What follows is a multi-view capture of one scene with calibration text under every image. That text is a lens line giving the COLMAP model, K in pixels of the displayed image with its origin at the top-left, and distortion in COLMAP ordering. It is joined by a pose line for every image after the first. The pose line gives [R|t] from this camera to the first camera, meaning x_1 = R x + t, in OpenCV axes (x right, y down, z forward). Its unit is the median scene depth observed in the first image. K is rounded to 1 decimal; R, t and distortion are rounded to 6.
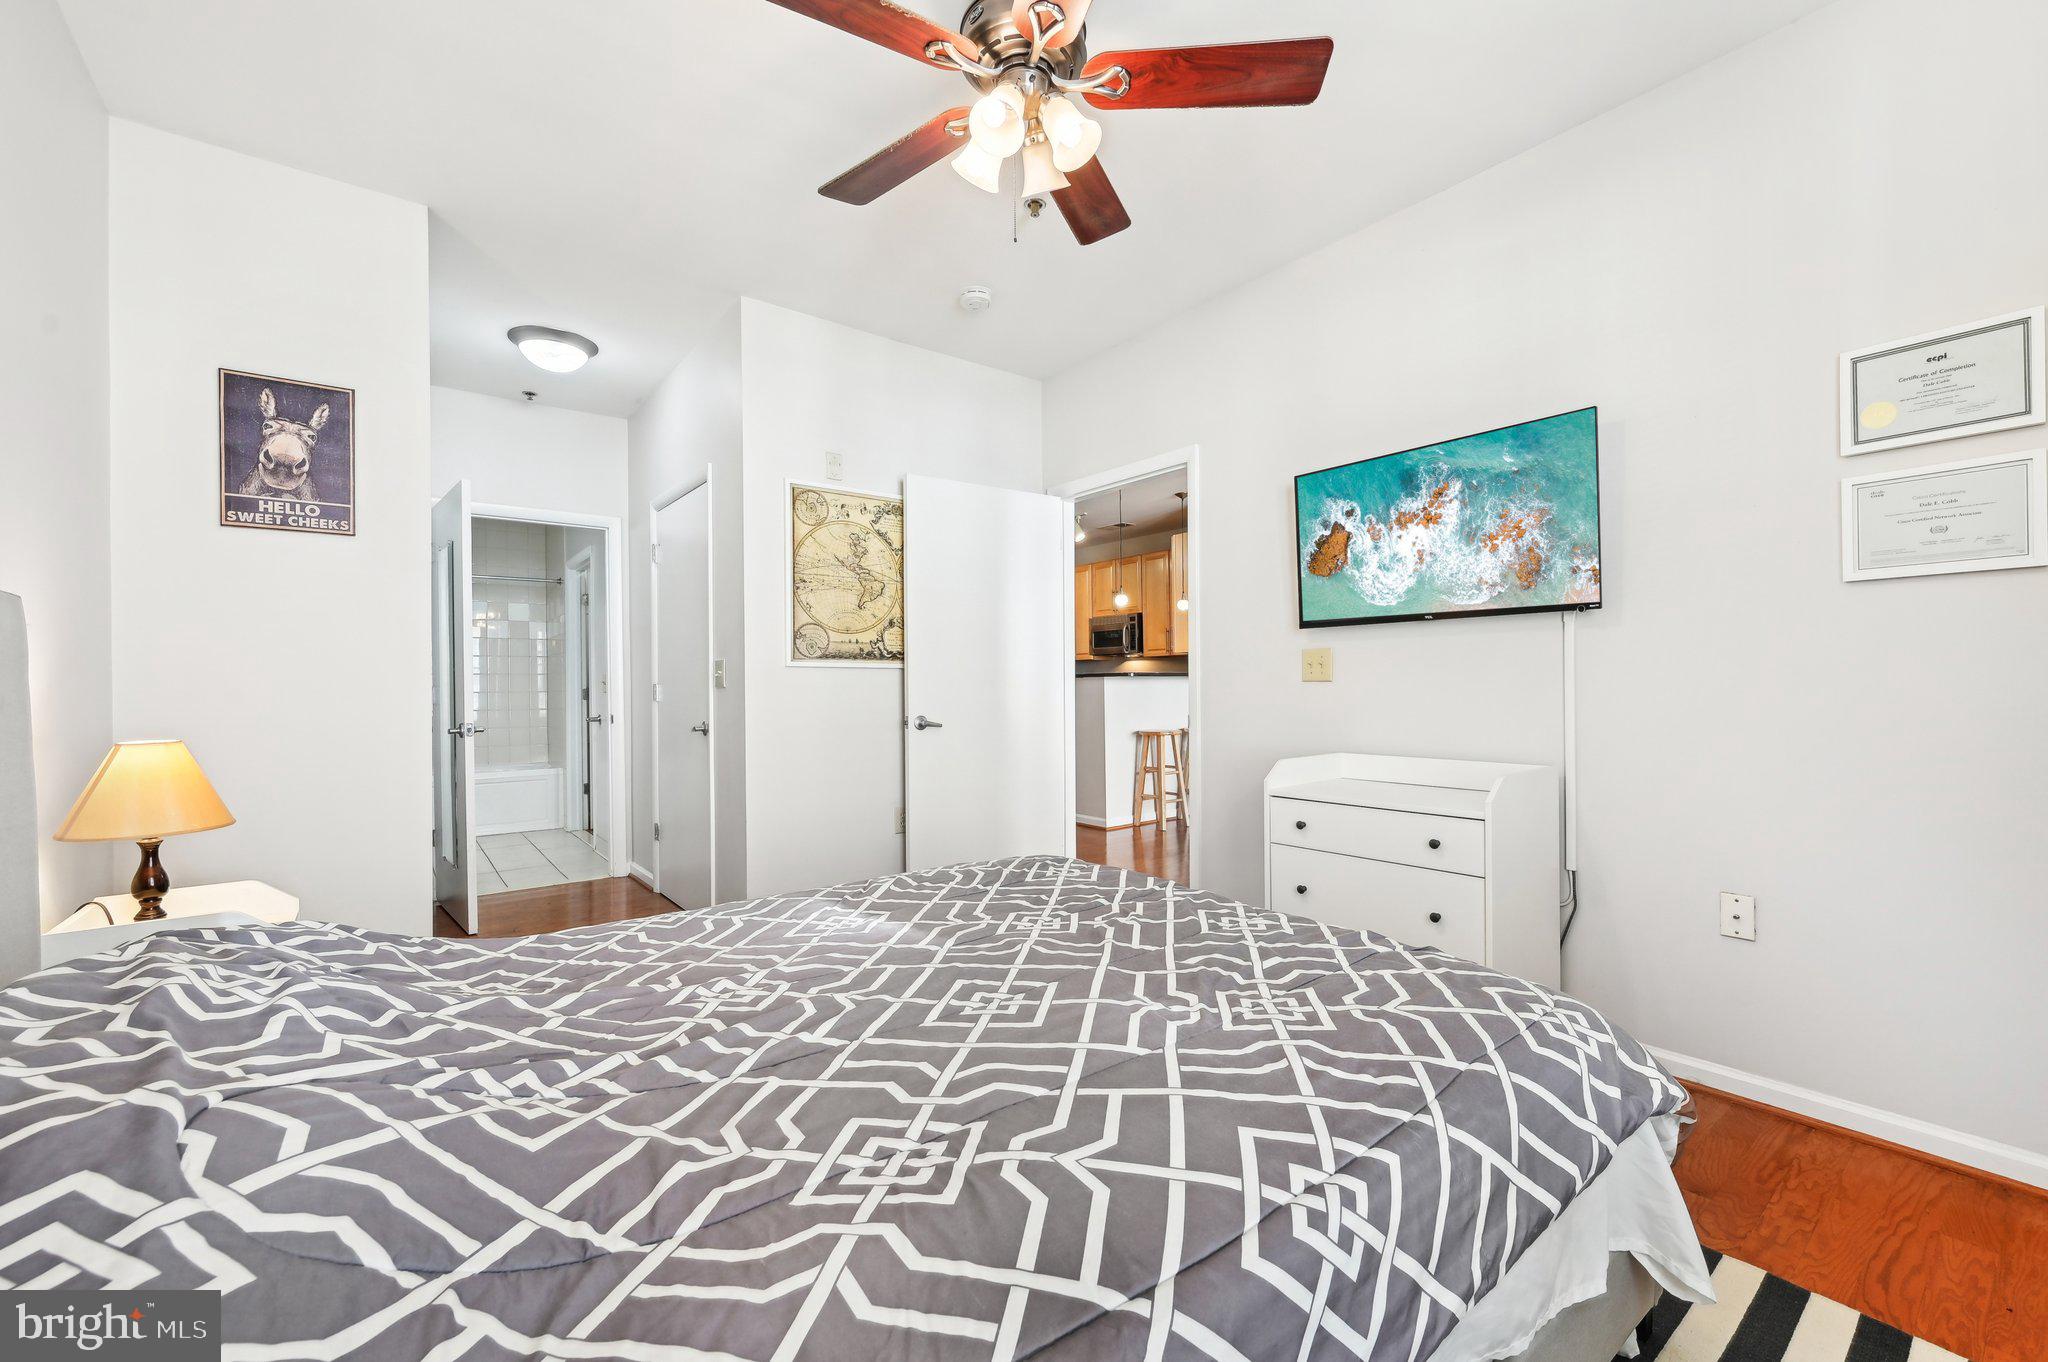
lens RADIAL K [[835.8, 0, 1020.3], [0, 835.8, 699.8], [0, 0, 1]] dist [-0.001821, -0.000337]
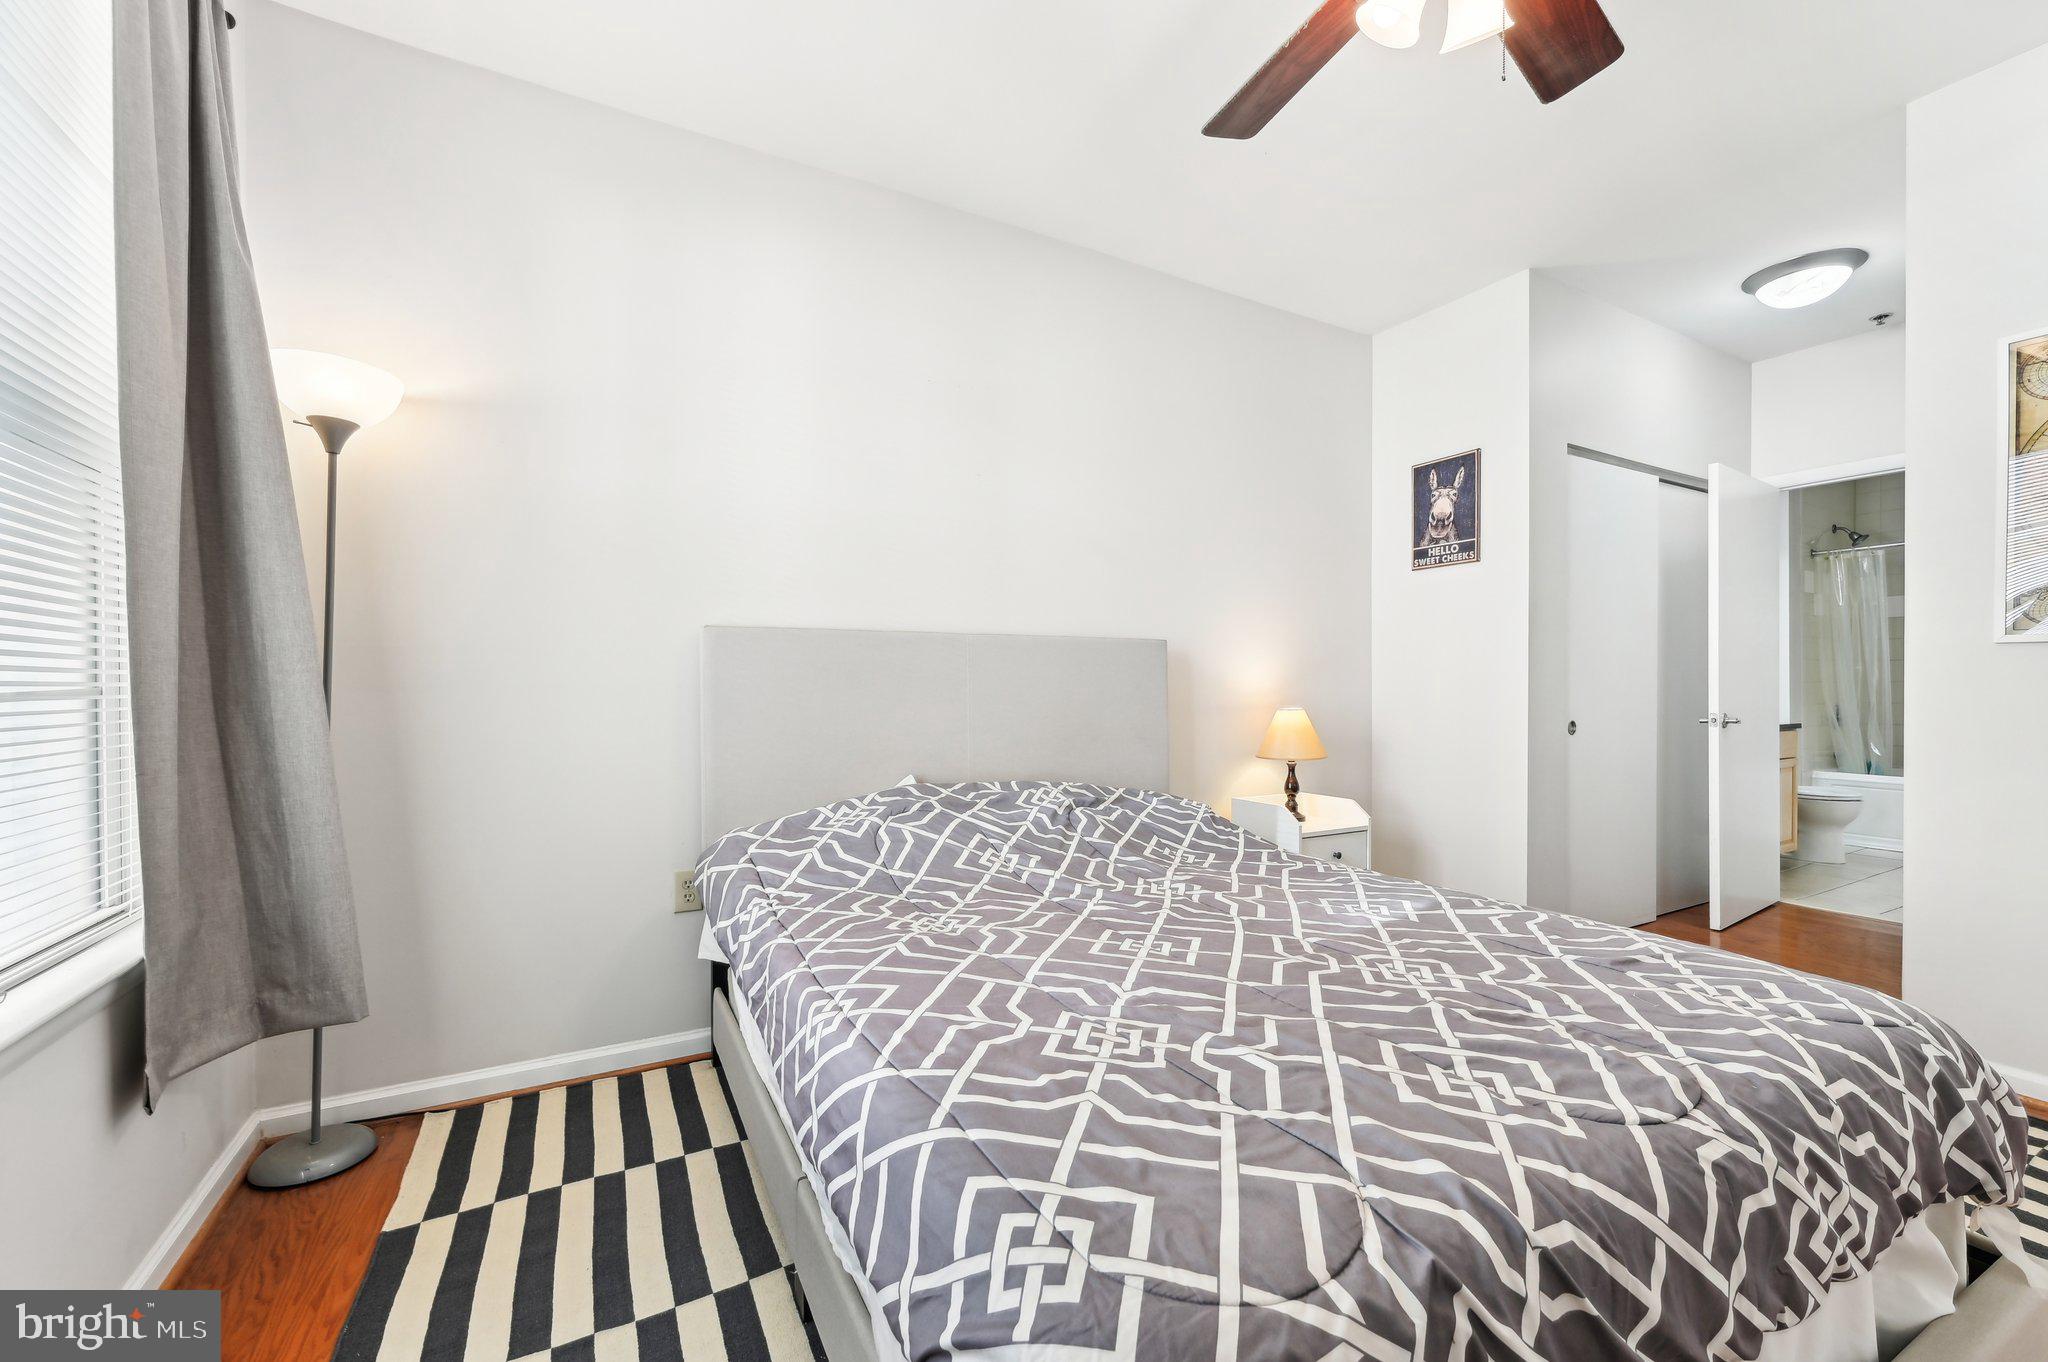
lens RADIAL K [[843.8, 0, 1029.2], [0, 843.8, 675.0], [0, 0, 1]] dist [0.000394, 0.000006]
pose [[-0.180121, -0.005127, -0.983631, 0.649449], [-0.011138, 0.999933, -0.003173, -0.007536], [0.983581, 0.010384, -0.180166, 0.581879]]
